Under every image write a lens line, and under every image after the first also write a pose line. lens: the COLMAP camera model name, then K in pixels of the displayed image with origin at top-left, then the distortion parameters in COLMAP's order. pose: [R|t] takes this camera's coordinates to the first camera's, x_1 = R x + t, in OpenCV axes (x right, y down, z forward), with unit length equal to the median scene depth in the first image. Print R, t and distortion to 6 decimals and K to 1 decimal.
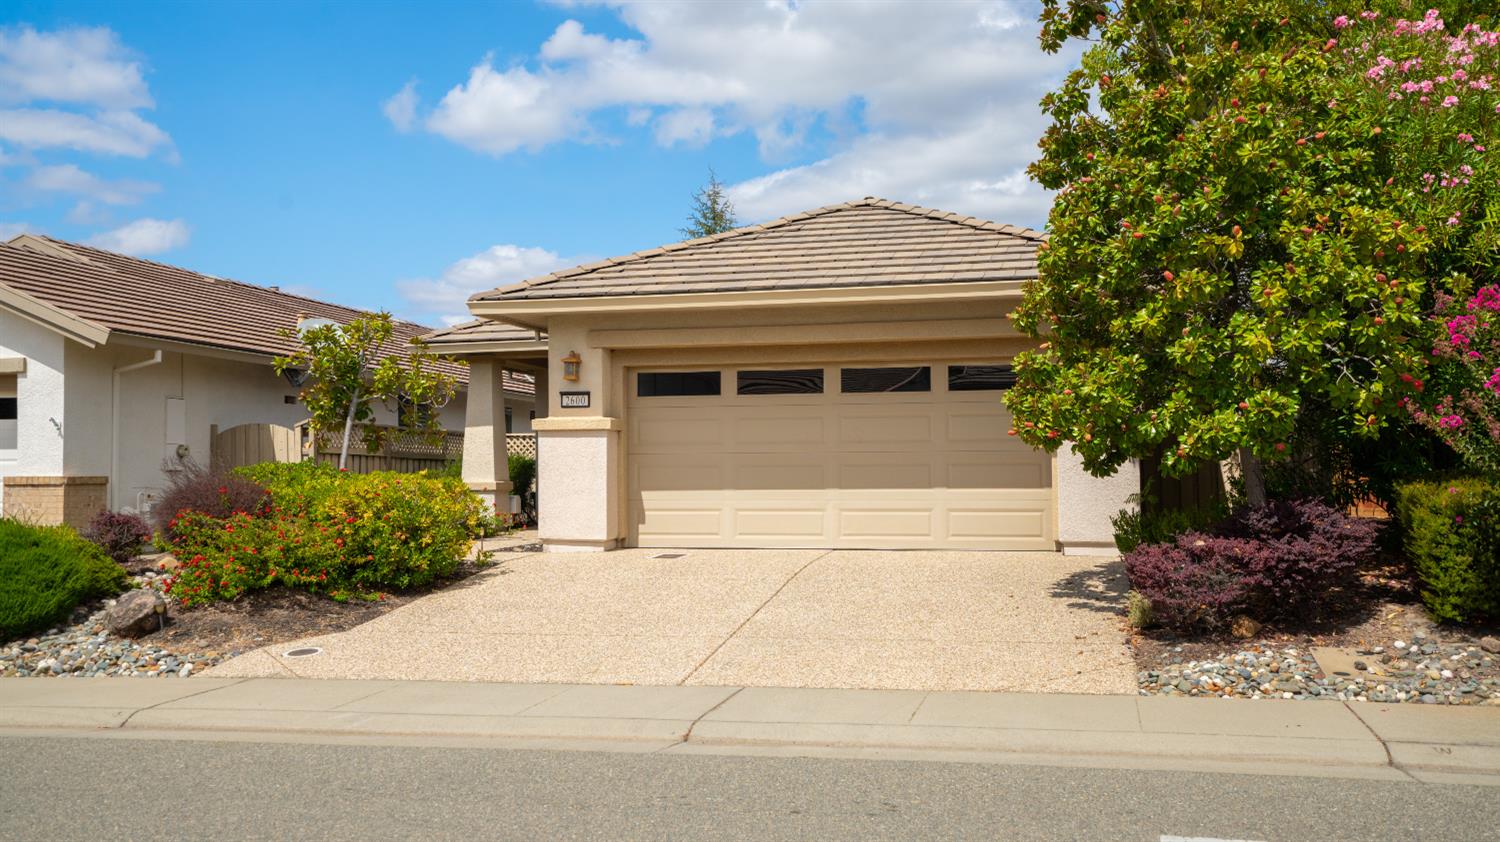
lens RADIAL K [[1460.0, 0, 738.8], [0, 1460.0, 420.2], [0, 0, 1]] dist [0.068258, 0.000000]
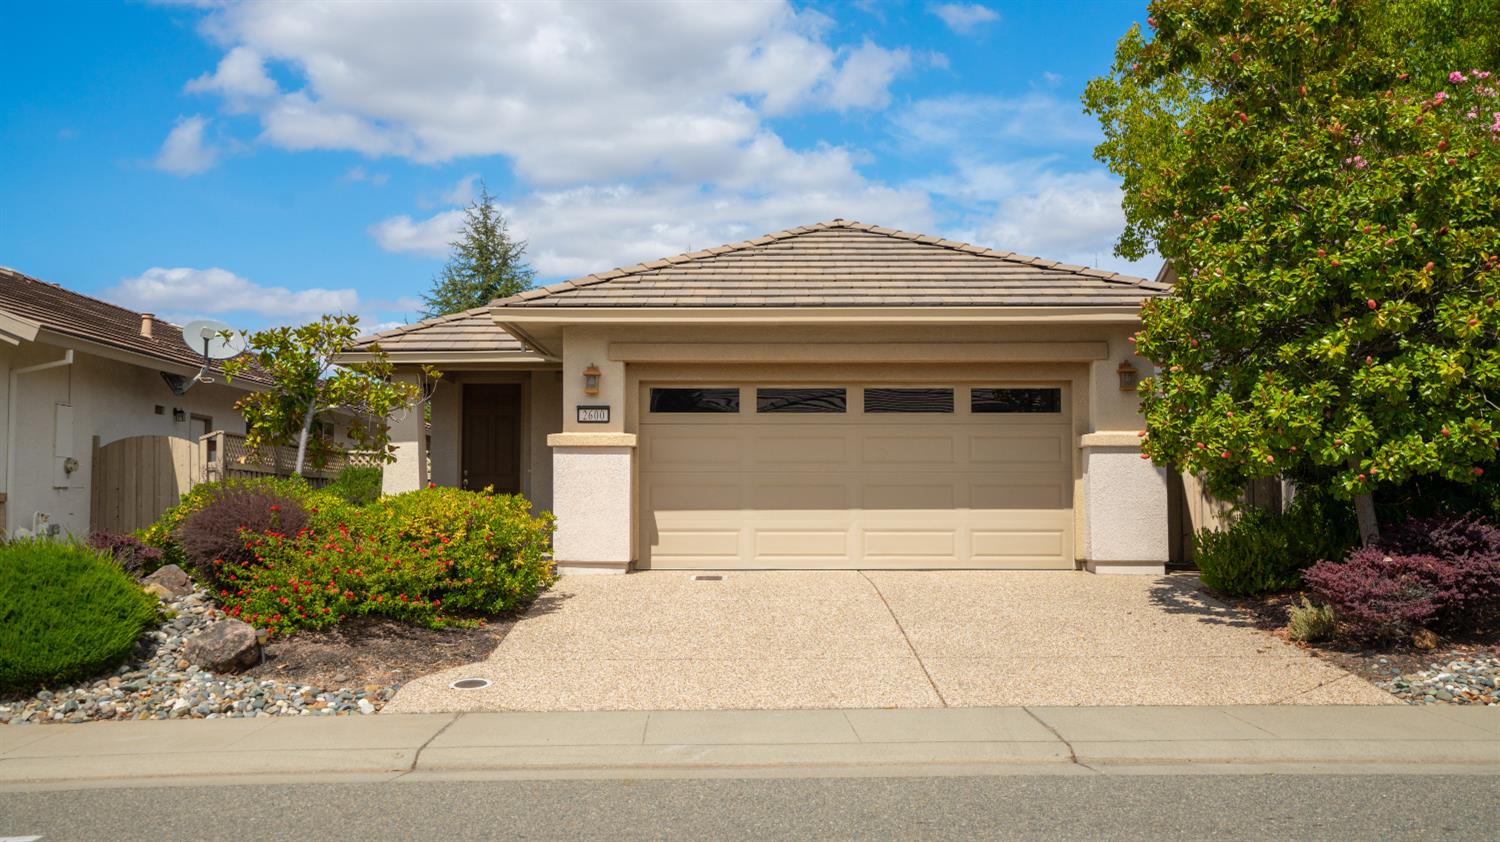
lens RADIAL K [[1460.0, 0, 736.0], [0, 1460.0, 452.8], [0, 0, 1]] dist [0.068258, 0.000000]
pose [[0.969736, 0.012228, 0.243851, -0.256767], [-0.013669, 0.999898, 0.004219, 0.005531], [-0.243774, -0.007425, 0.969804, 0.053812]]
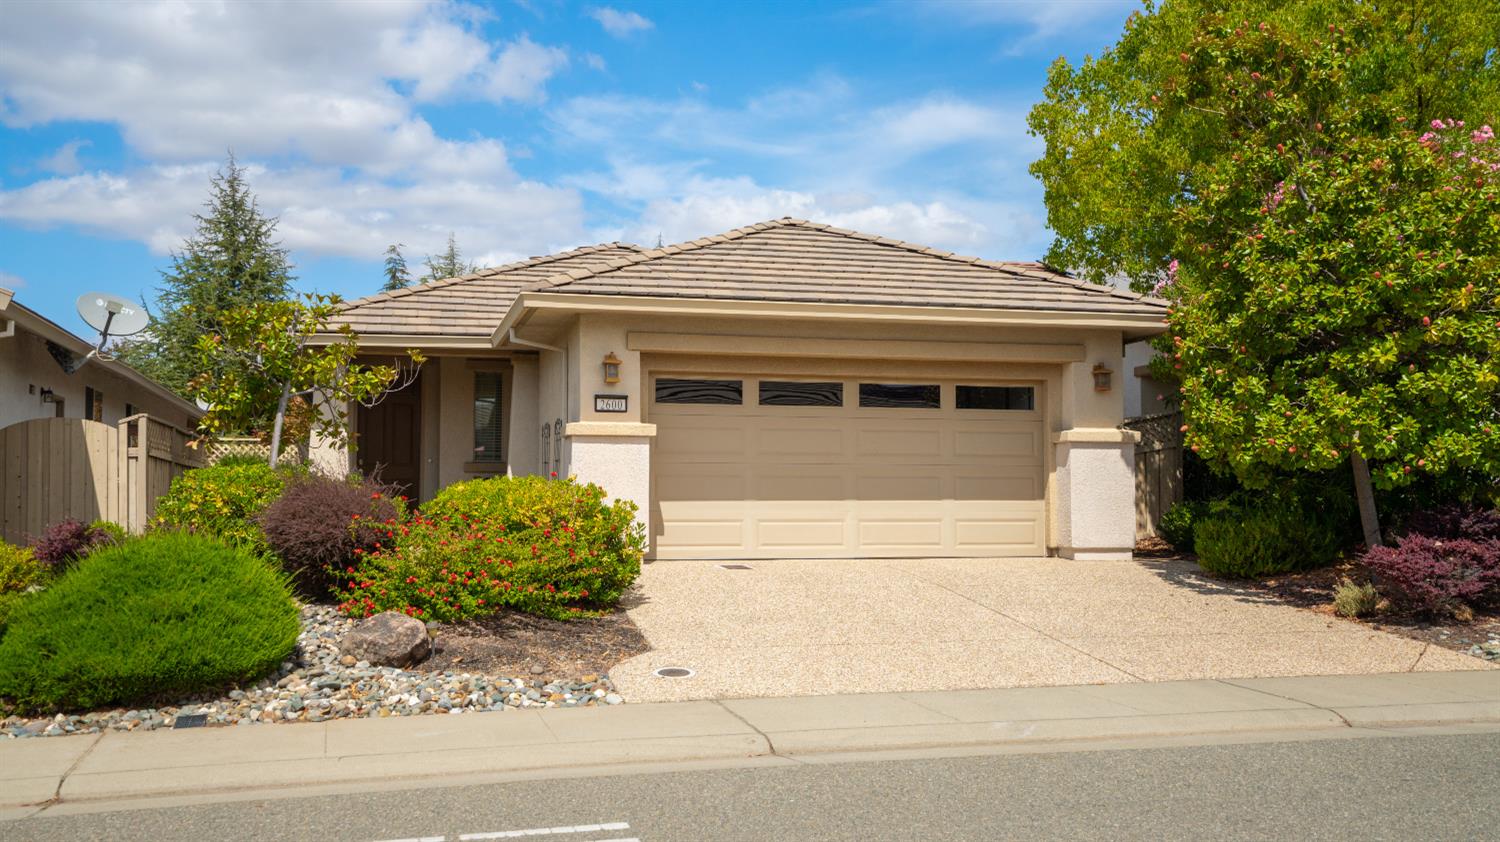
lens RADIAL K [[1460.0, 0, 749.9], [0, 1460.0, 413.4], [0, 0, 1]] dist [0.068258, 0.000000]
pose [[0.878842, 0.033918, 0.475906, -0.487539], [-0.025037, 0.999374, -0.024989, 0.013786], [-0.476455, 0.010046, 0.879141, 0.128572]]
